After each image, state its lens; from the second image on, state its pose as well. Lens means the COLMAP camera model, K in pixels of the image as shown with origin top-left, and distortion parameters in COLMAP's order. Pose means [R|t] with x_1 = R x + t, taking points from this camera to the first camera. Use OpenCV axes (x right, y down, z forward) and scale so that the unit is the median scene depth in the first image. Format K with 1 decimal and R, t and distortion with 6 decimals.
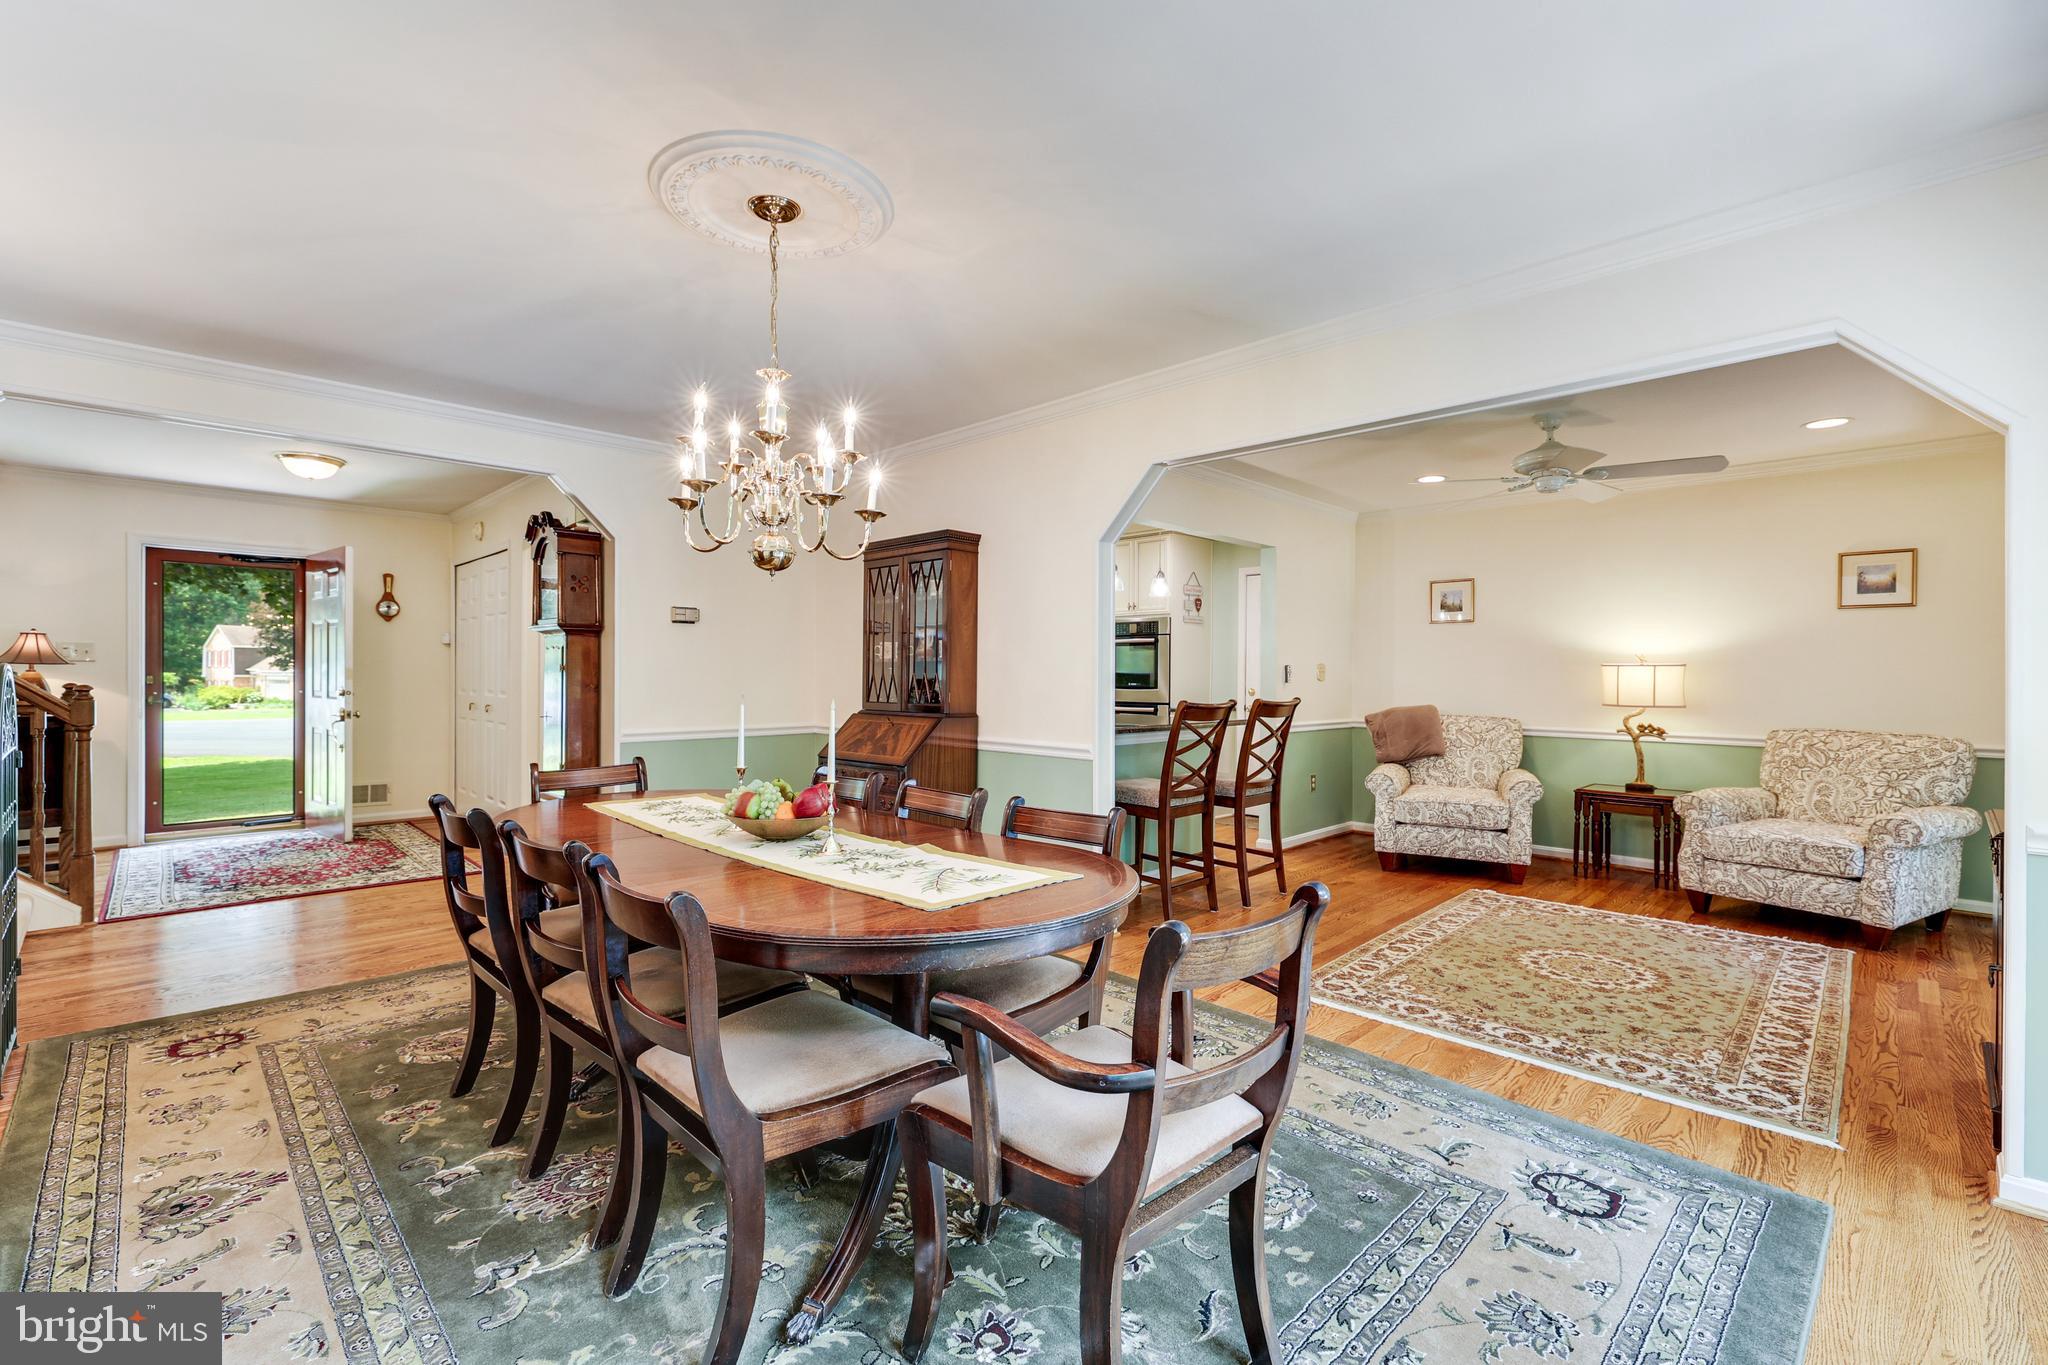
lens RADIAL K [[882.5, 0, 1010.3], [0, 882.5, 682.4], [0, 0, 1]] dist [0.001362, -0.000076]
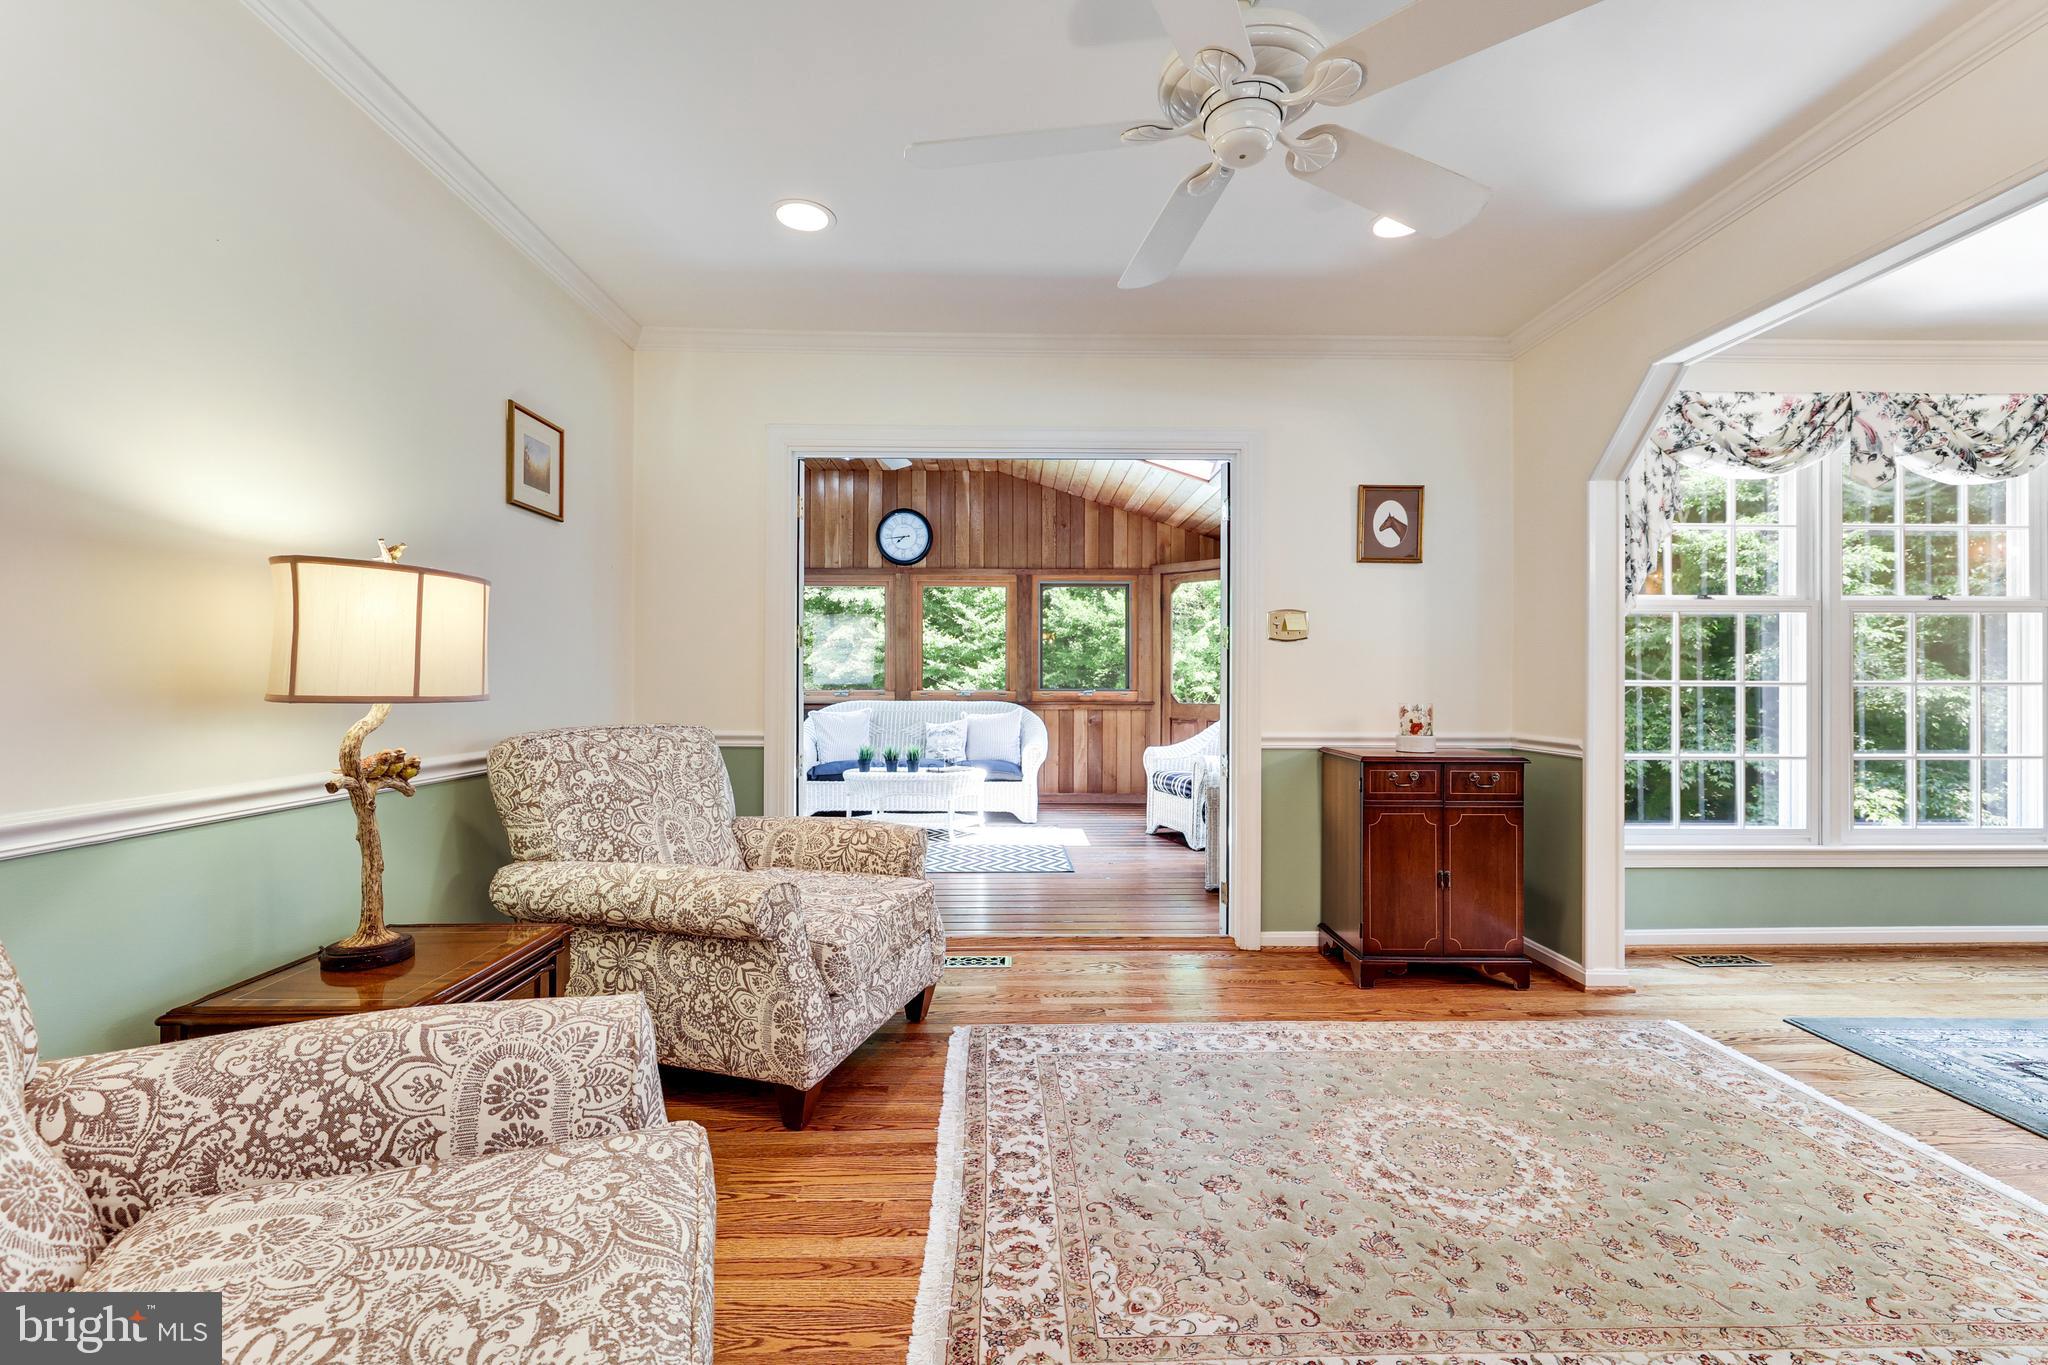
lens RADIAL K [[882.5, 0, 1025.6], [0, 882.5, 677.7], [0, 0, 1]] dist [0.001362, -0.000076]
pose [[-0.741136, -0.004625, 0.671339, 0.524546], [-0.002995, 0.999989, 0.003582, 0.027485], [-0.671348, 0.000644, -0.741142, 1.711272]]
